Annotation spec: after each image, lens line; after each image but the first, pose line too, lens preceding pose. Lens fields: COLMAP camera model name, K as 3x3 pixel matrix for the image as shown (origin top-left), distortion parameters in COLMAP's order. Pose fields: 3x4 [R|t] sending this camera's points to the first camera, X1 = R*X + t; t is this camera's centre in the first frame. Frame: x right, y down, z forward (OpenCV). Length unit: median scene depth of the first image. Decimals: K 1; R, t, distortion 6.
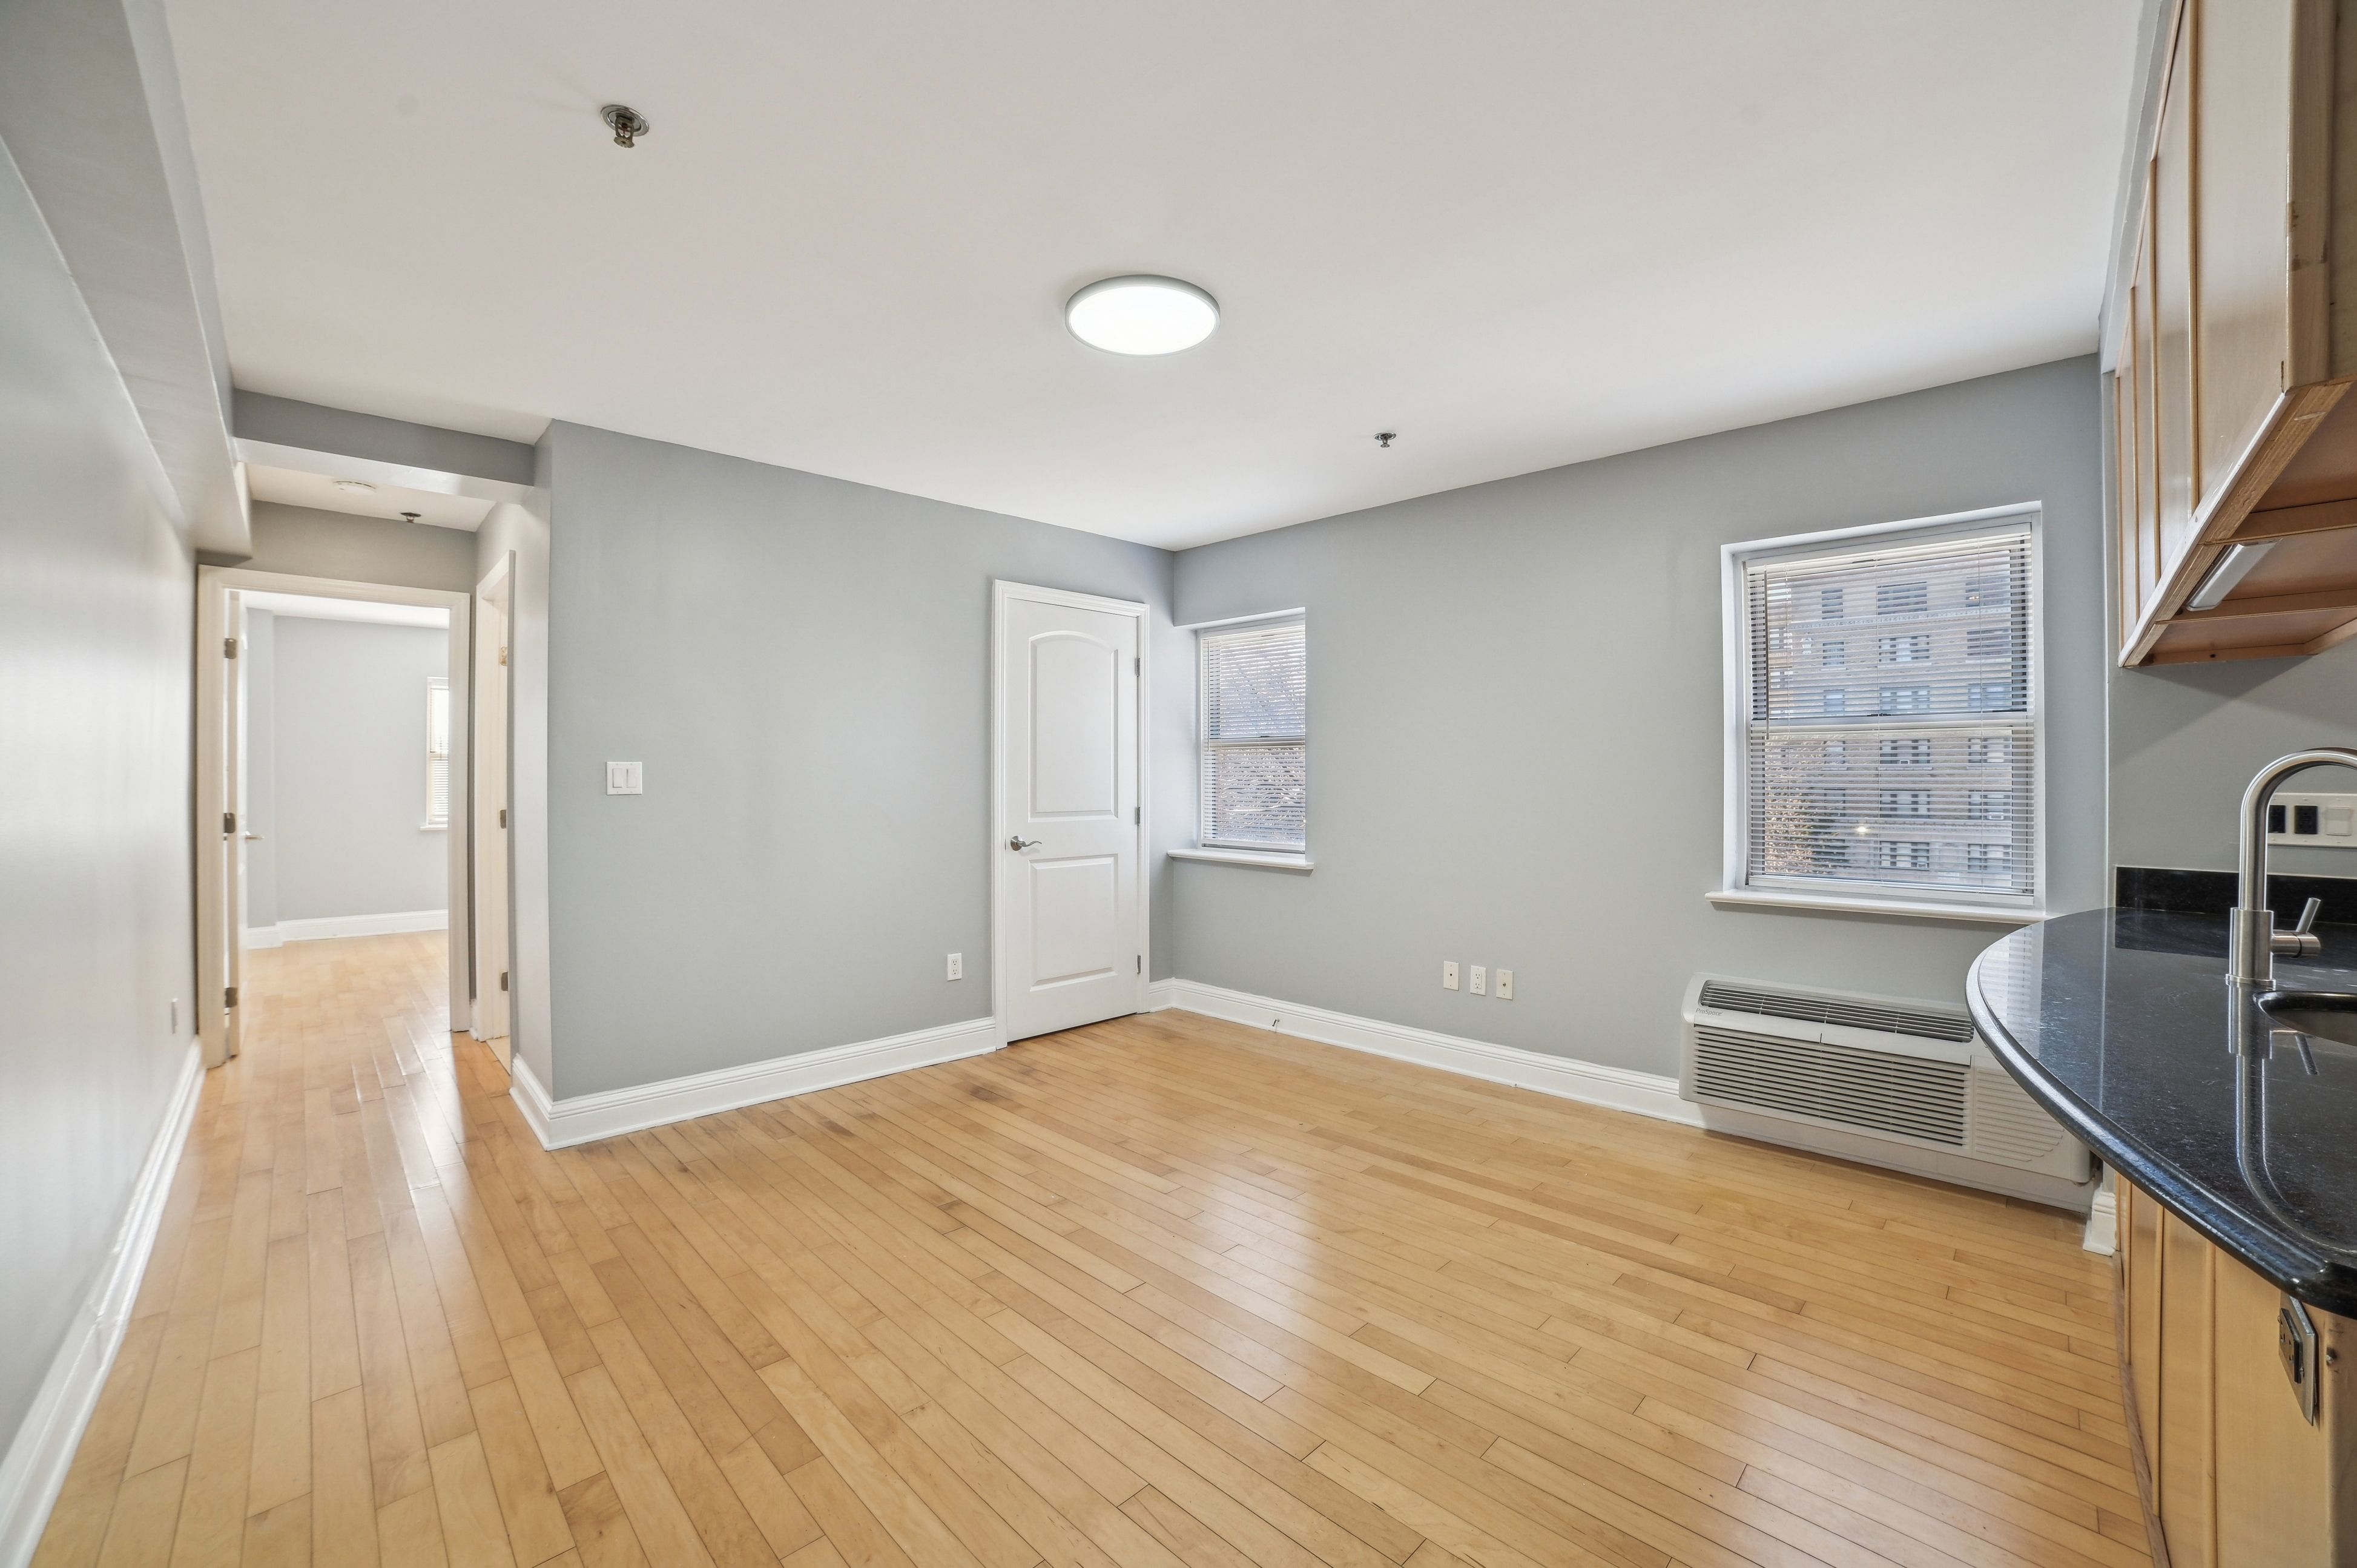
lens RADIAL K [[942.5, 0, 1181.5], [0, 942.5, 778.0], [0, 0, 1]] dist [-0.106296, 0.036303]
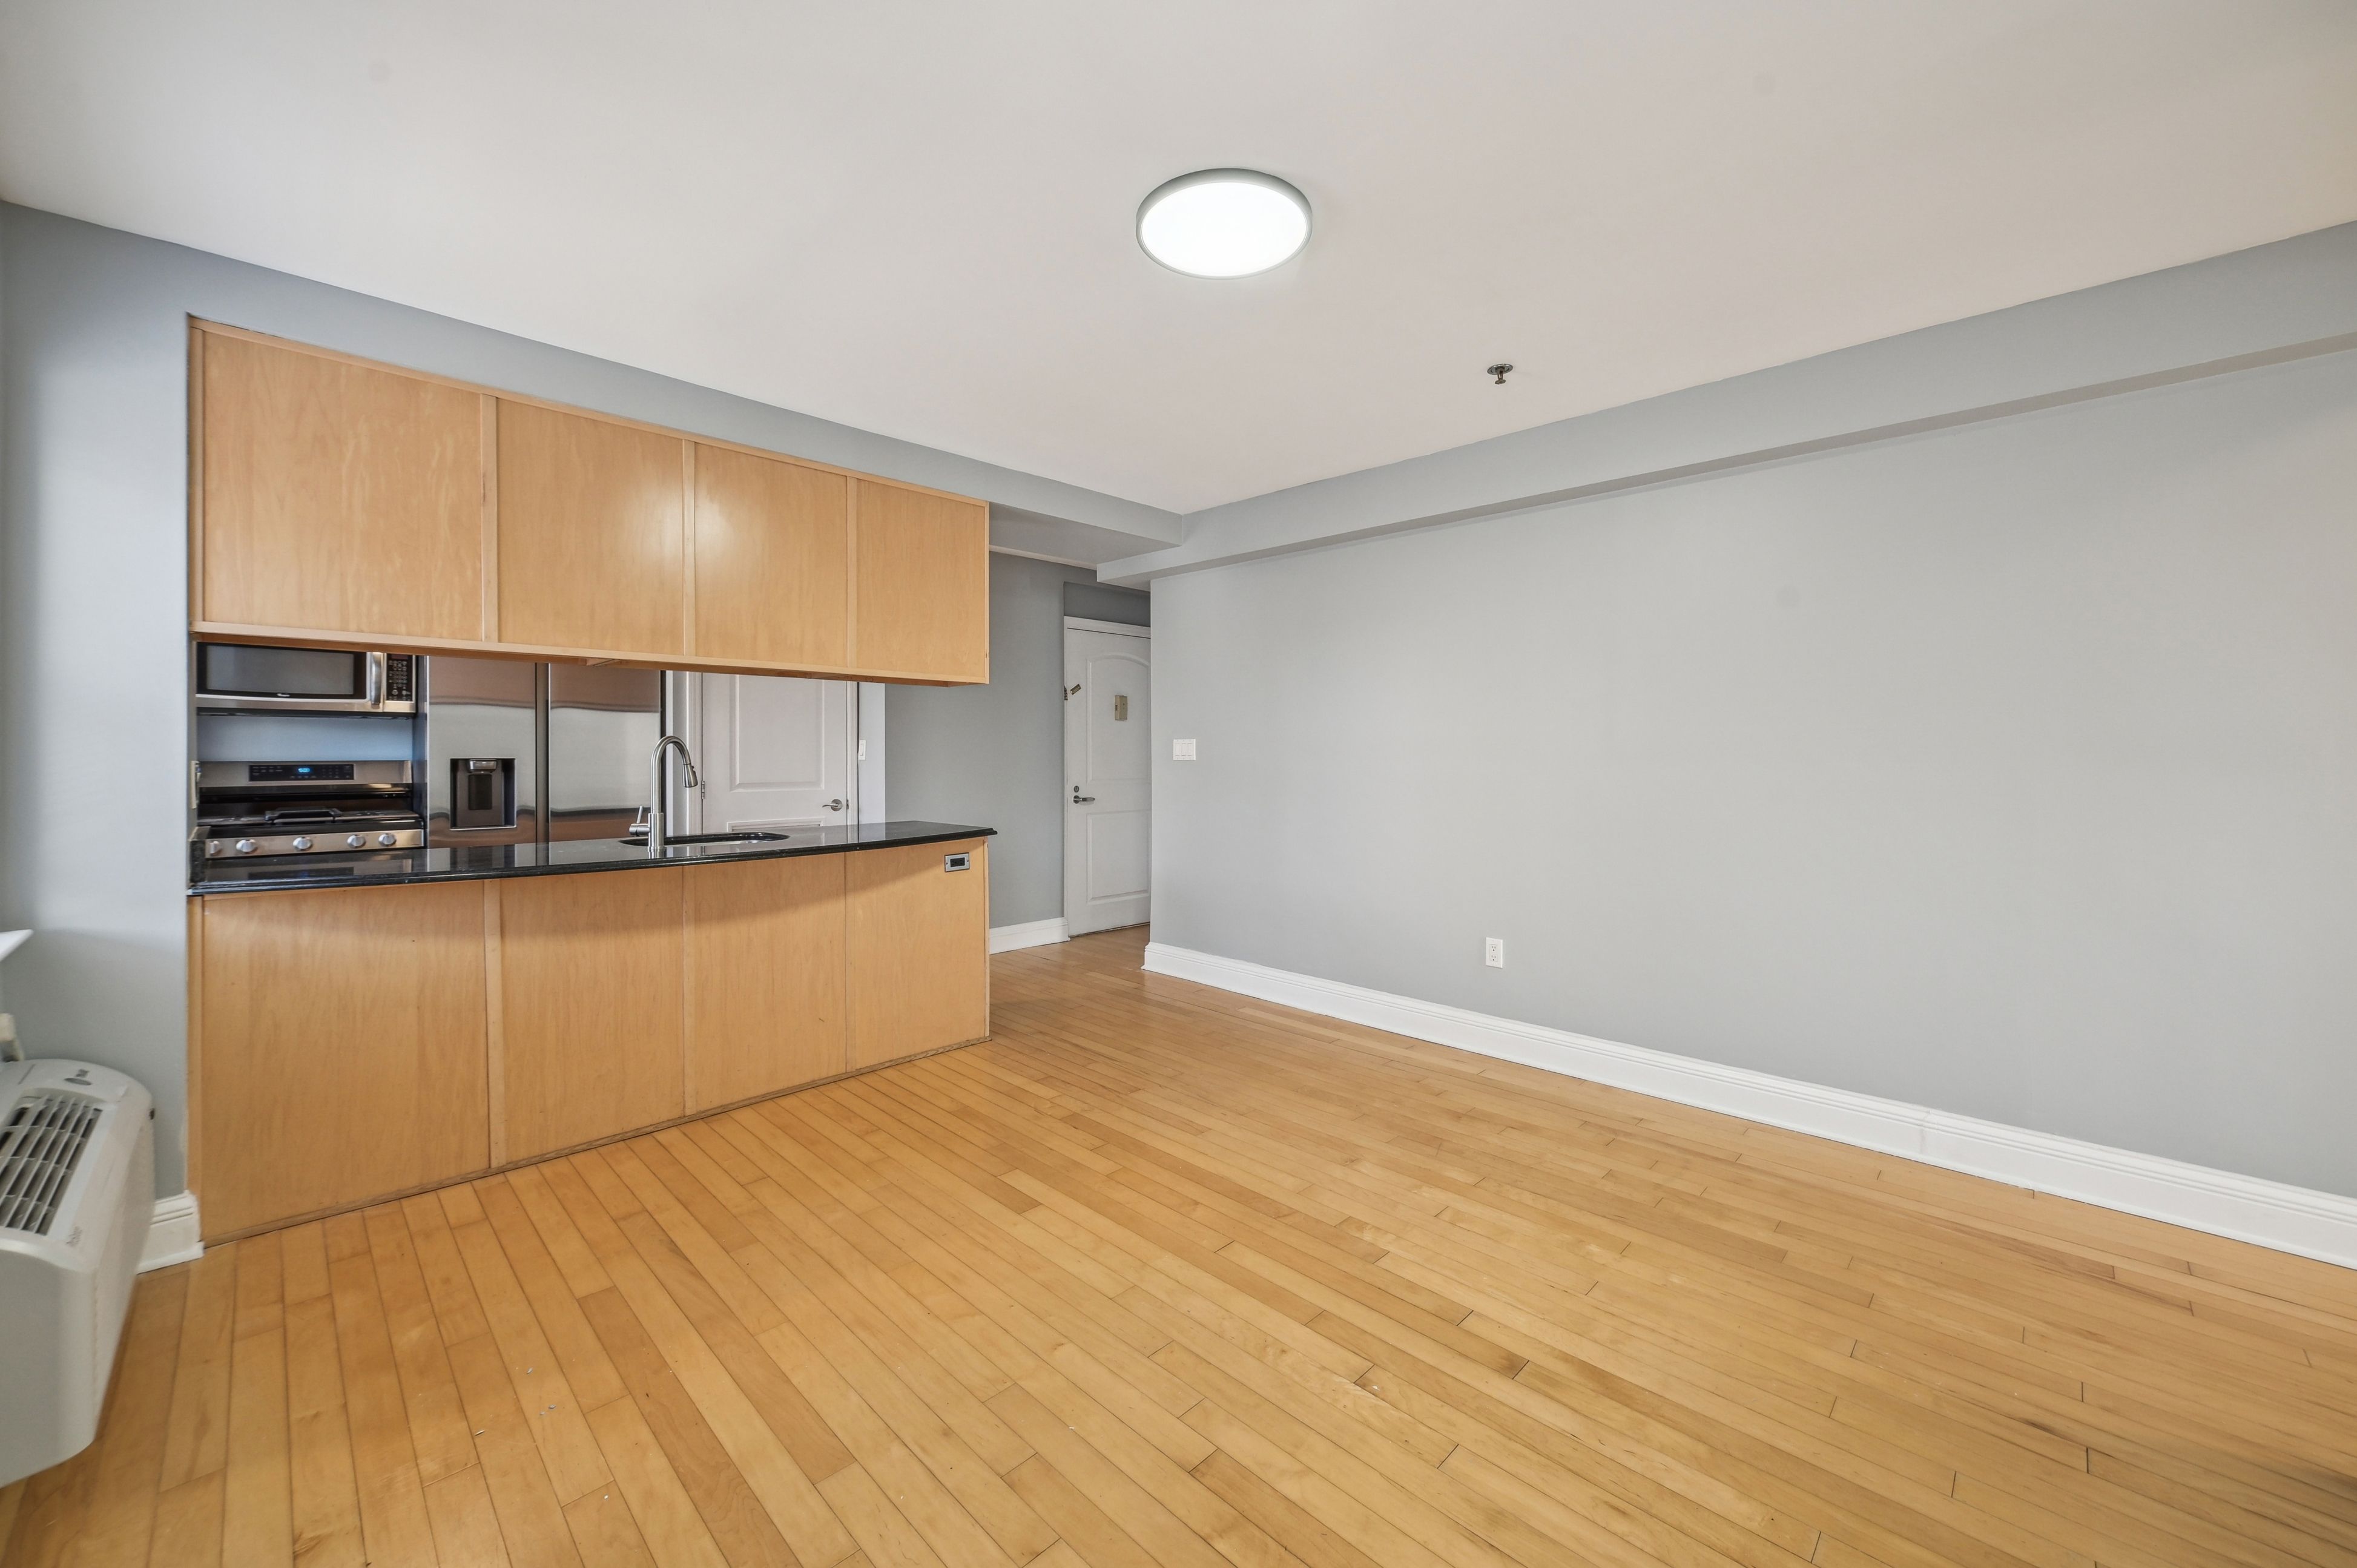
lens RADIAL K [[907.6, 0, 1162.6], [0, 907.6, 767.2], [0, 0, 1]] dist [0.000002, 0.000142]
pose [[-0.999945, -0.001785, 0.010380, 0.004877], [-0.001647, 0.999910, 0.013321, 0.004394], [-0.010403, 0.013303, -0.999857, 1.225293]]
